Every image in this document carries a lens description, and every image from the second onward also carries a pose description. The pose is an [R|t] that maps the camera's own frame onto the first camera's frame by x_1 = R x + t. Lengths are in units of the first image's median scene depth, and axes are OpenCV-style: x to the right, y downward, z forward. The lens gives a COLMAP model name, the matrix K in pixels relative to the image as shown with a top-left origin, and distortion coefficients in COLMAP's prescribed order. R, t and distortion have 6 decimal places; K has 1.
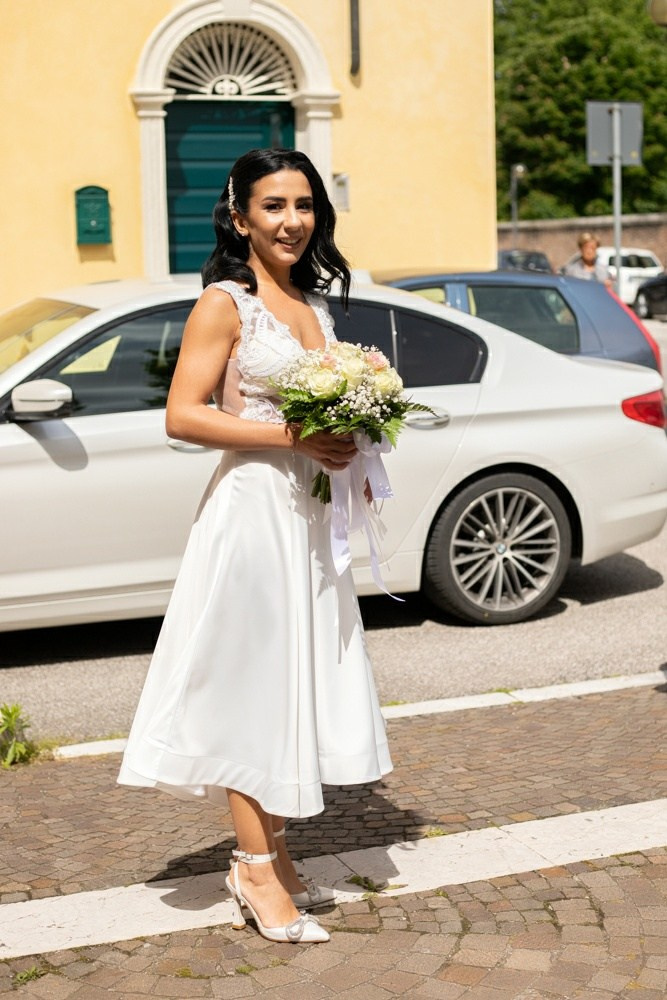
lens RADIAL K [[1591.2, 0, 331.9], [0, 1591.2, 504.8], [0, 0, 1]] dist [-0.090289, 0.000000]
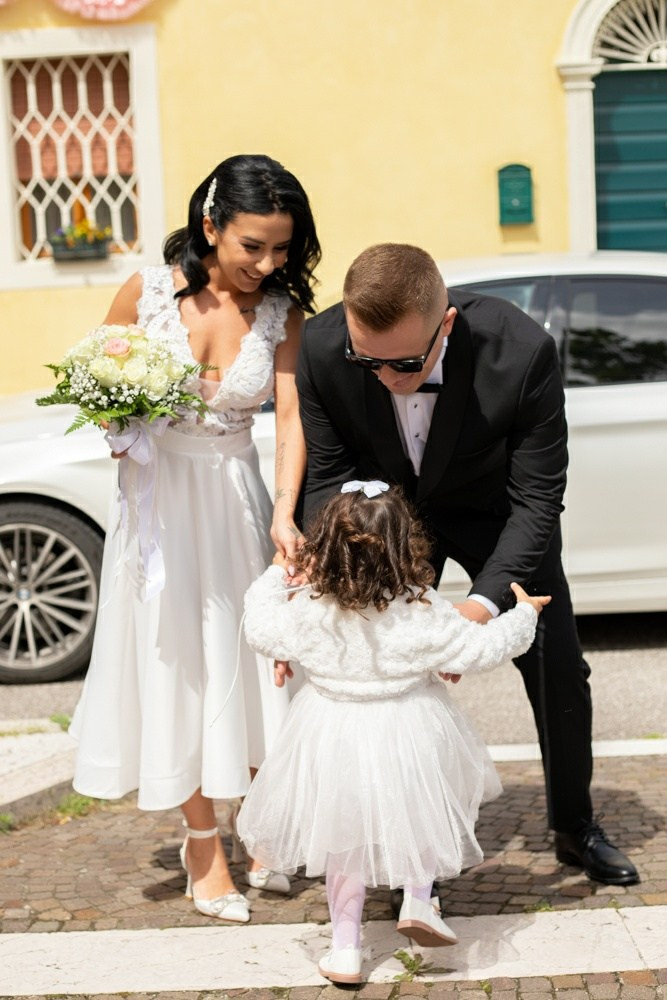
lens RADIAL K [[1591.2, 0, 332.5], [0, 1591.2, 492.7], [0, 0, 1]] dist [-0.090289, 0.000000]
pose [[0.937877, 0.030753, -0.345603, 0.318639], [-0.030490, 0.999516, 0.006197, -0.016919], [0.345626, 0.004726, 0.938360, 0.237244]]
